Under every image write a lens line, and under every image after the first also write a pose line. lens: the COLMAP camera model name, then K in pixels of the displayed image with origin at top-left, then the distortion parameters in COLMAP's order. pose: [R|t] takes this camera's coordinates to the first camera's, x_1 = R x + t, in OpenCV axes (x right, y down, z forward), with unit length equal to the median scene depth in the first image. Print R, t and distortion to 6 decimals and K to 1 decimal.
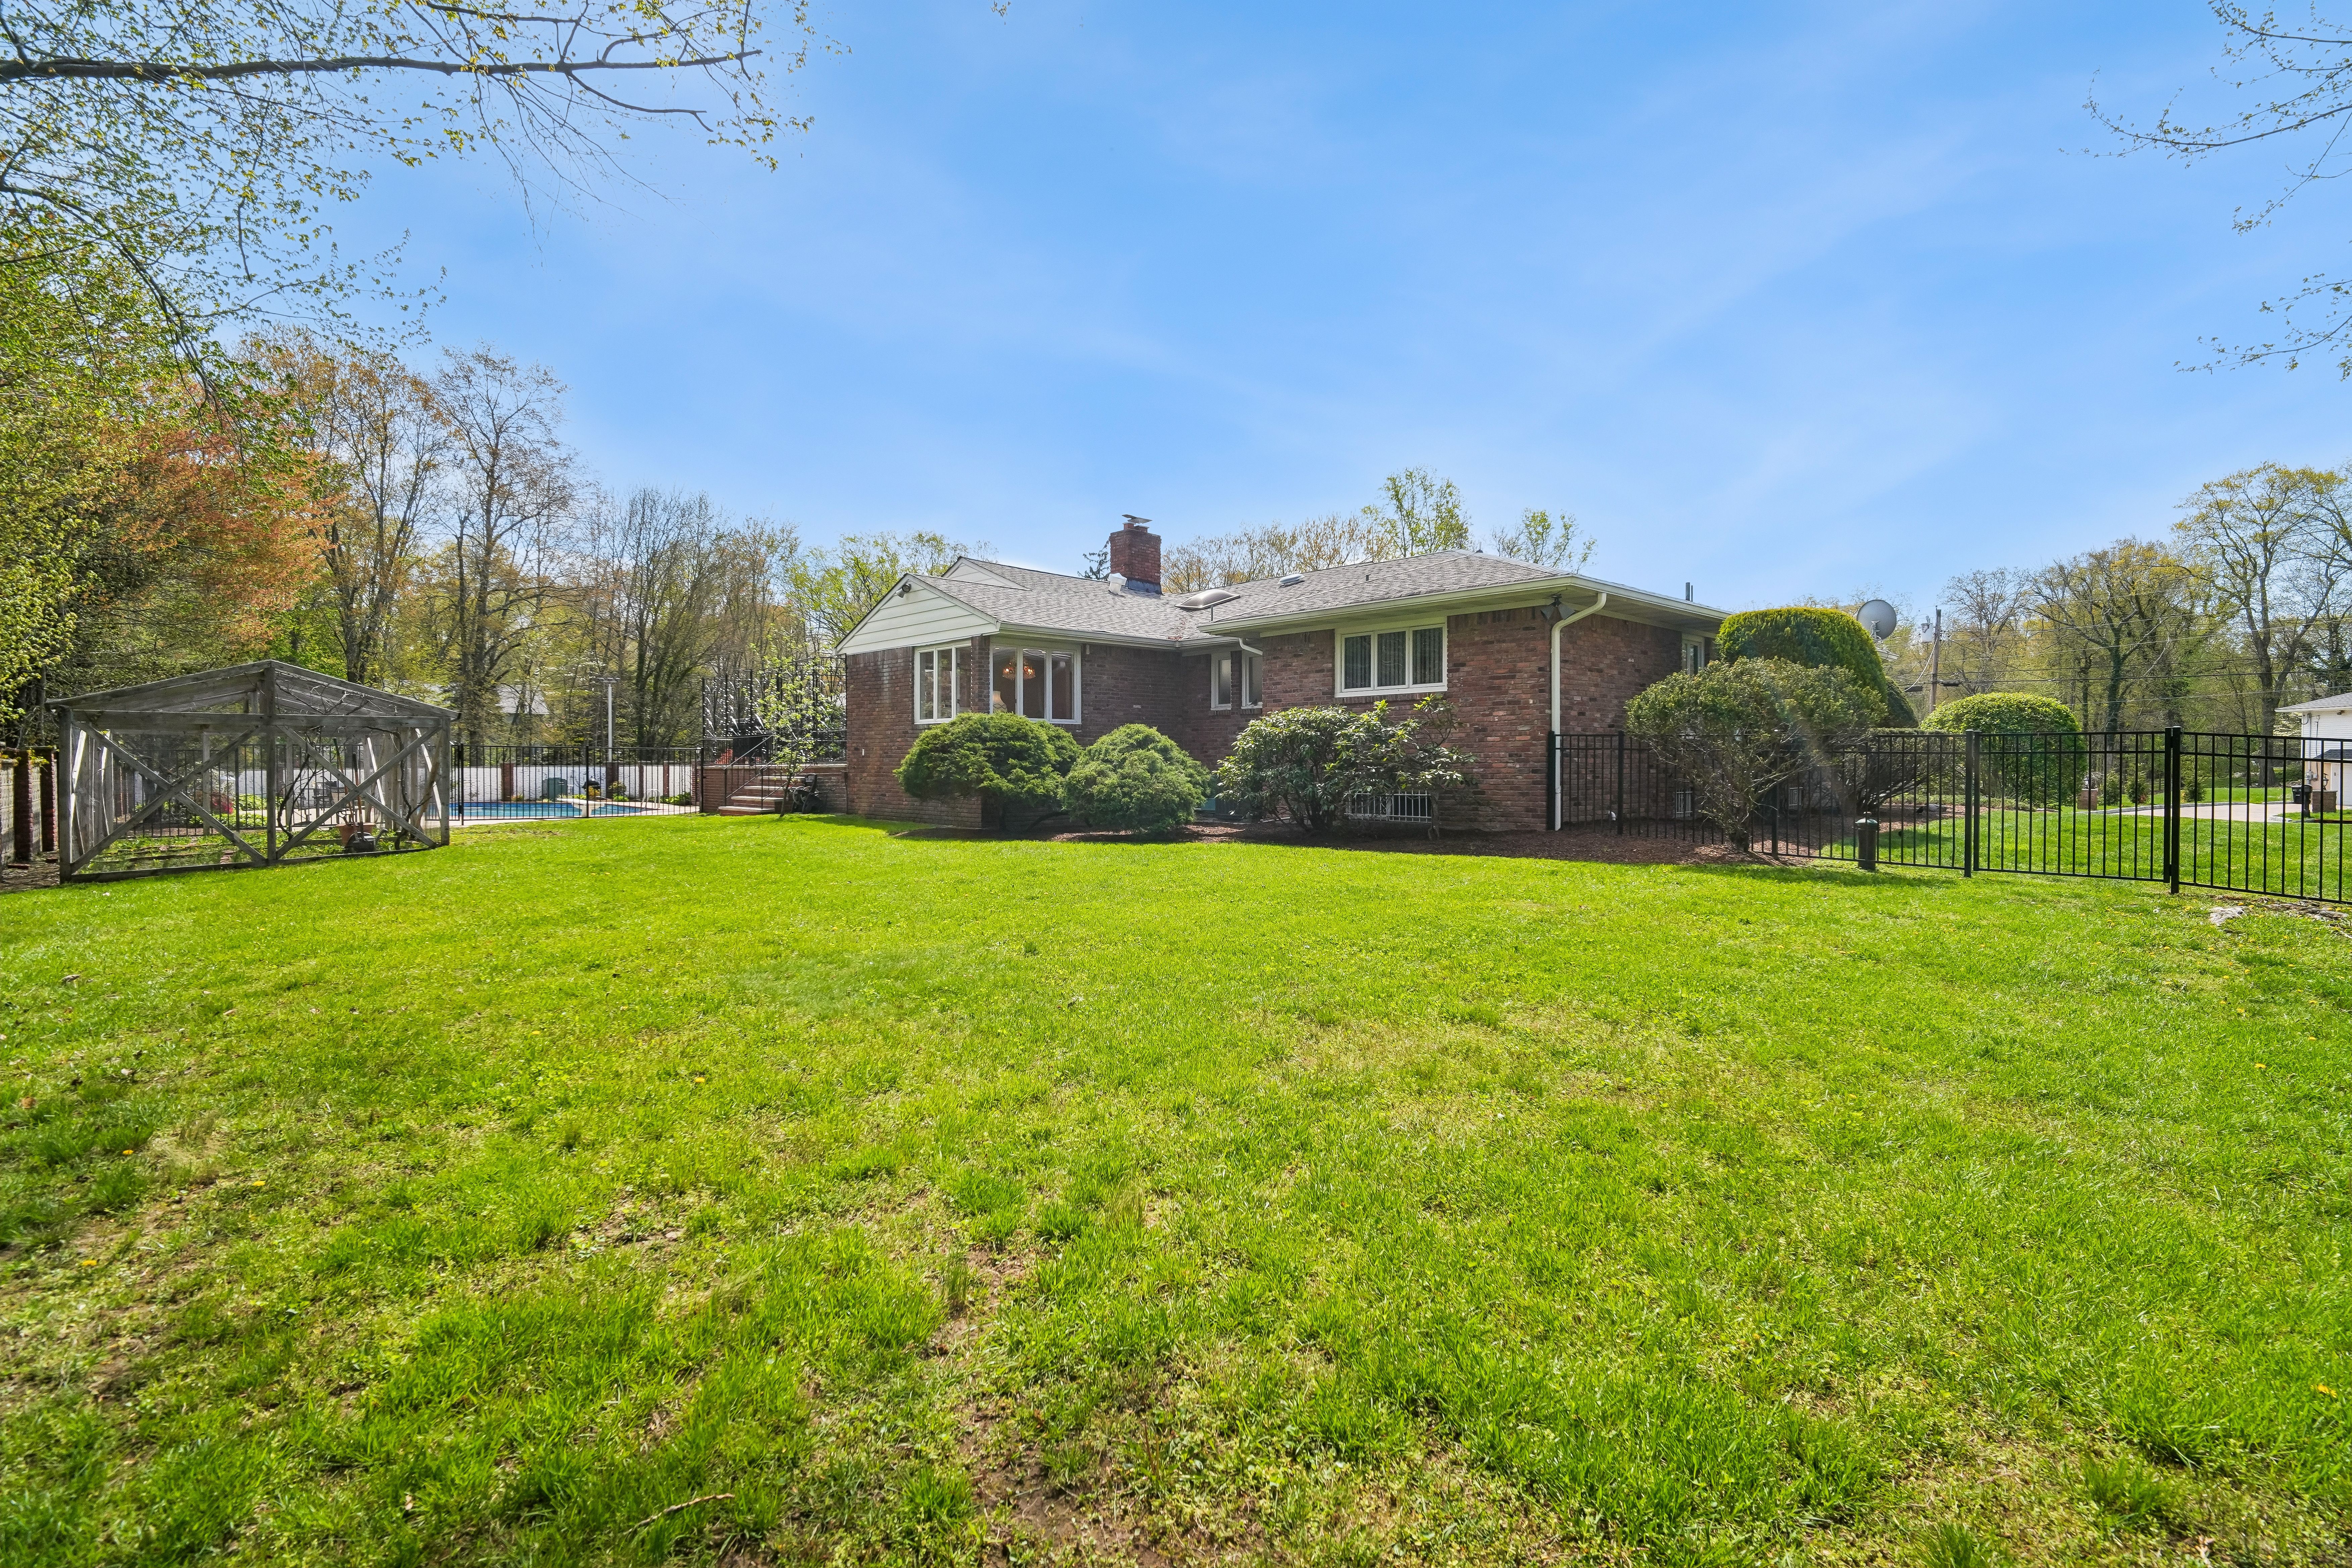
lens RADIAL K [[1097.7, 0, 1178.4], [0, 1097.7, 784.0], [0, 0, 1]] dist [-0.003432, -0.003724]
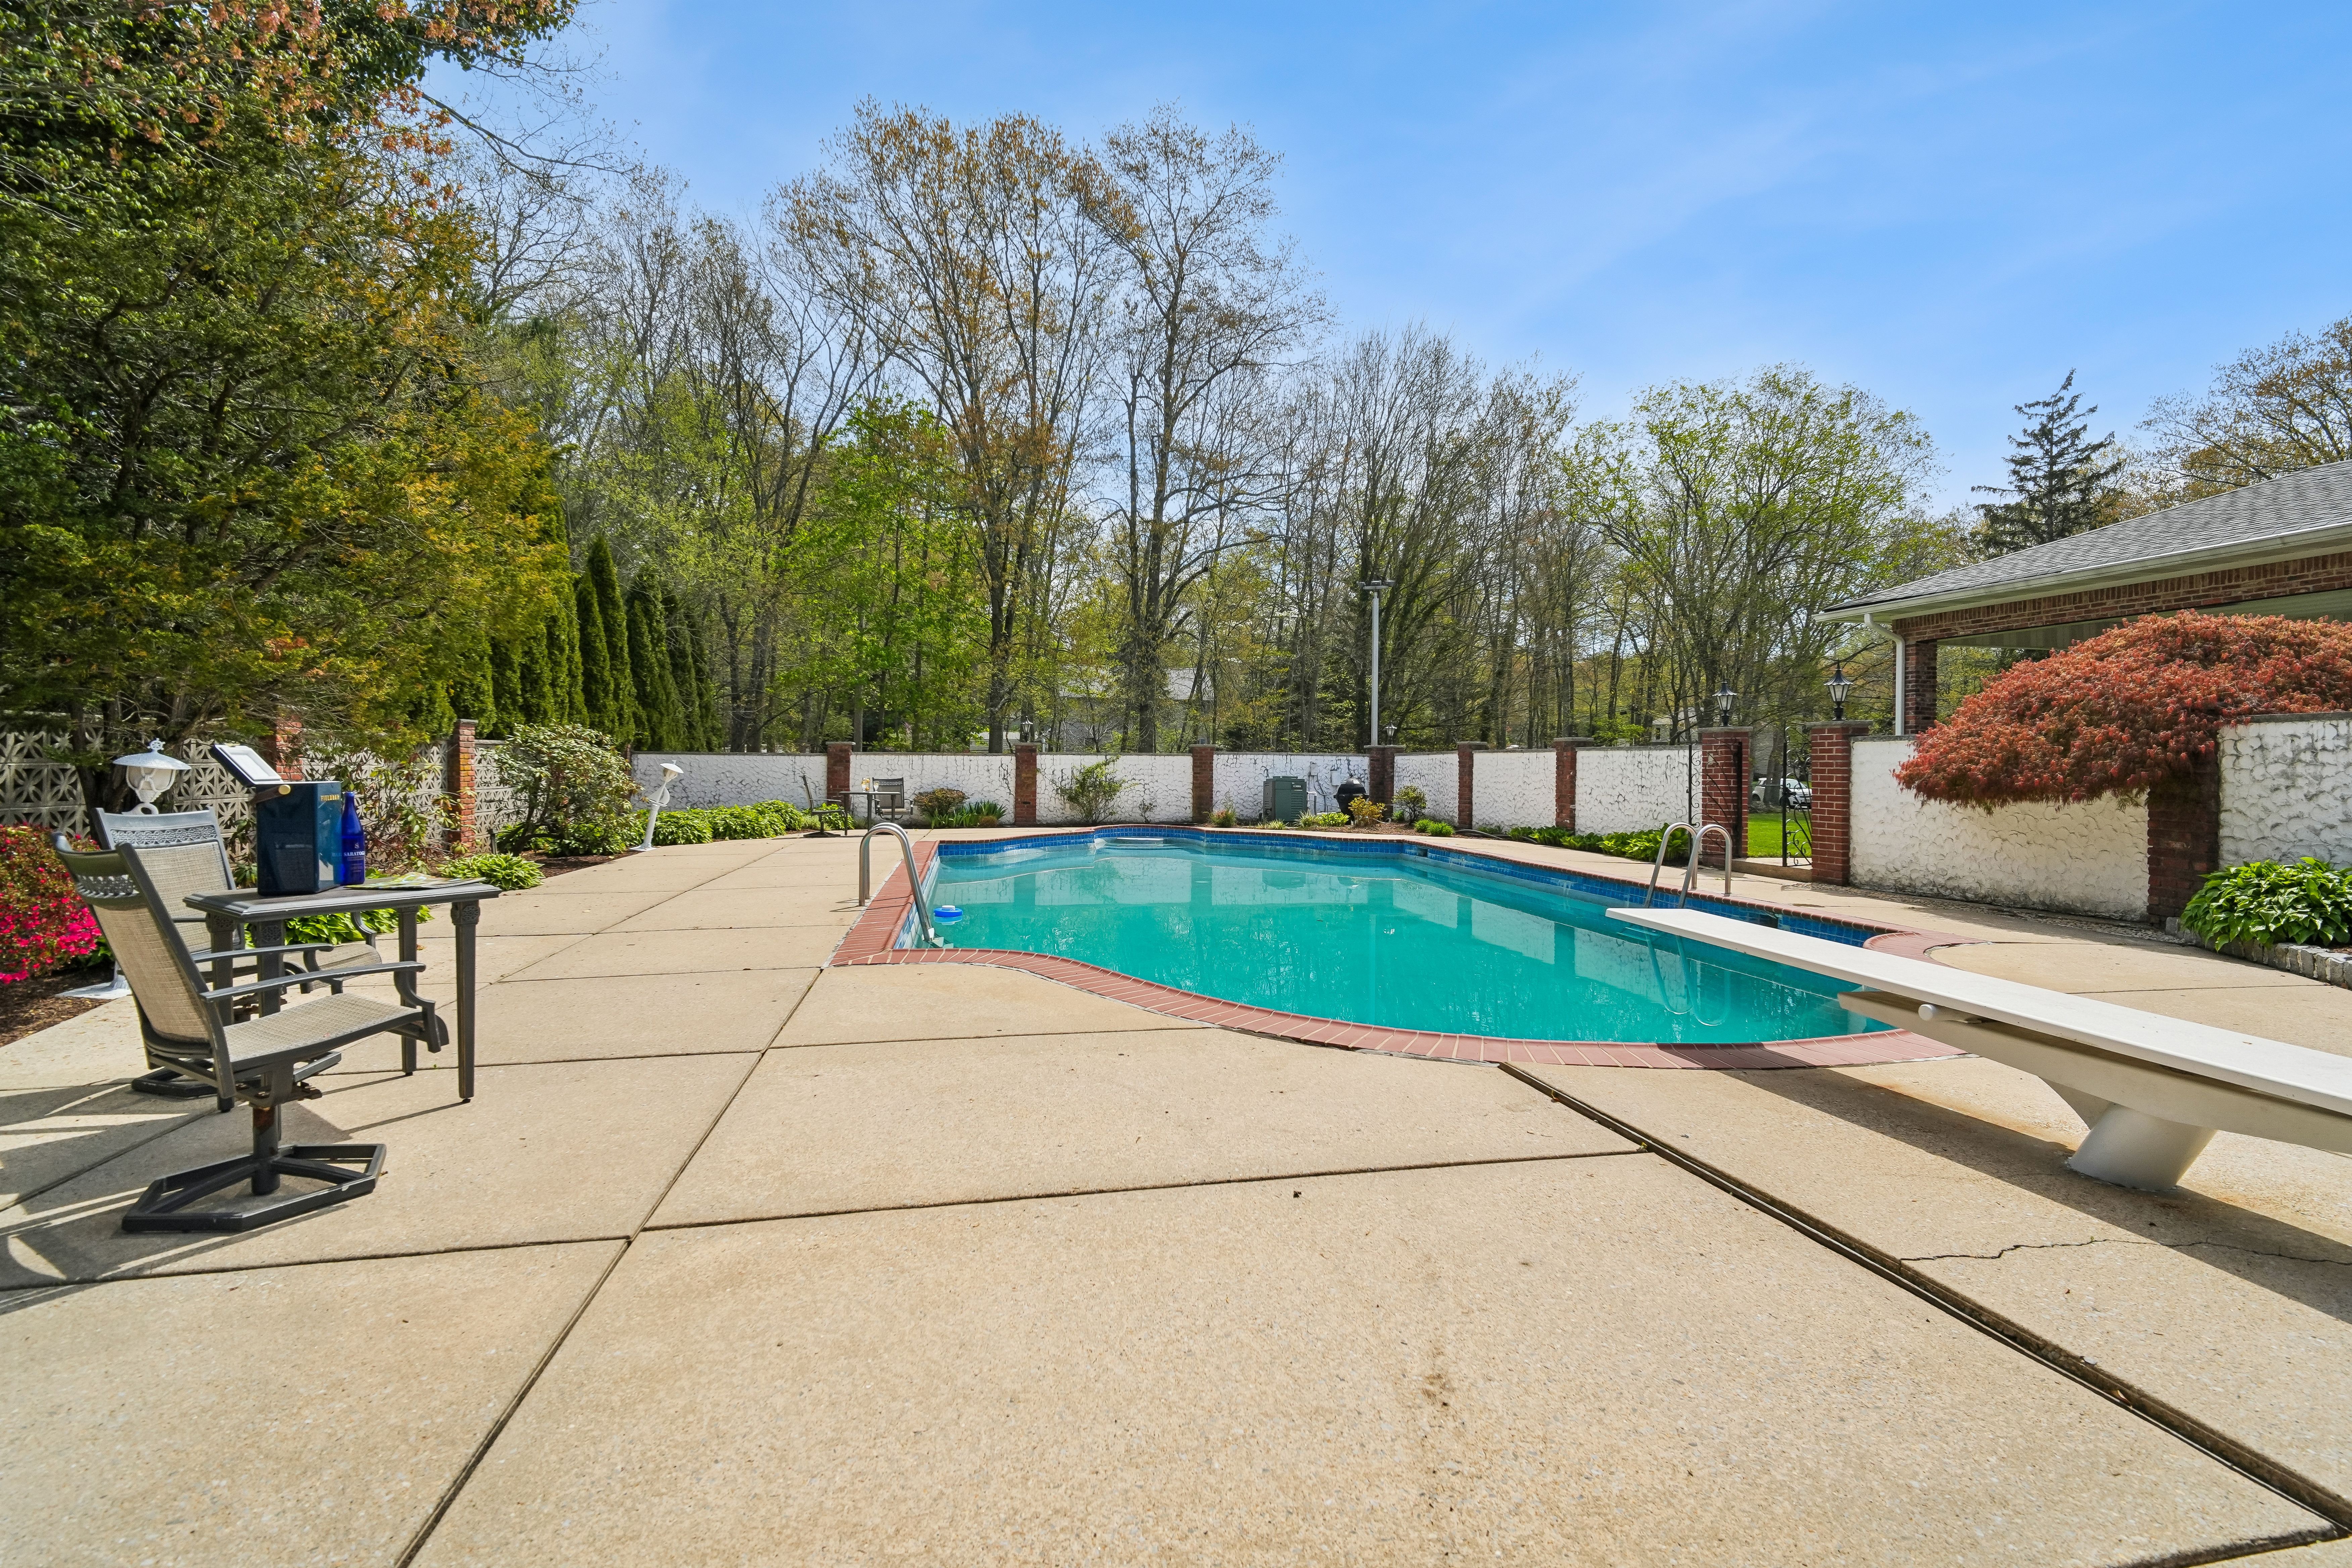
lens RADIAL K [[1097.7, 0, 1171.8], [0, 1097.7, 777.3], [0, 0, 1]] dist [-0.003432, -0.003724]
pose [[0.855704, 0.015730, -0.517227, -0.306524], [-0.016962, 0.999853, 0.002345, -0.004908], [0.517188, 0.006766, 0.855845, 0.475000]]
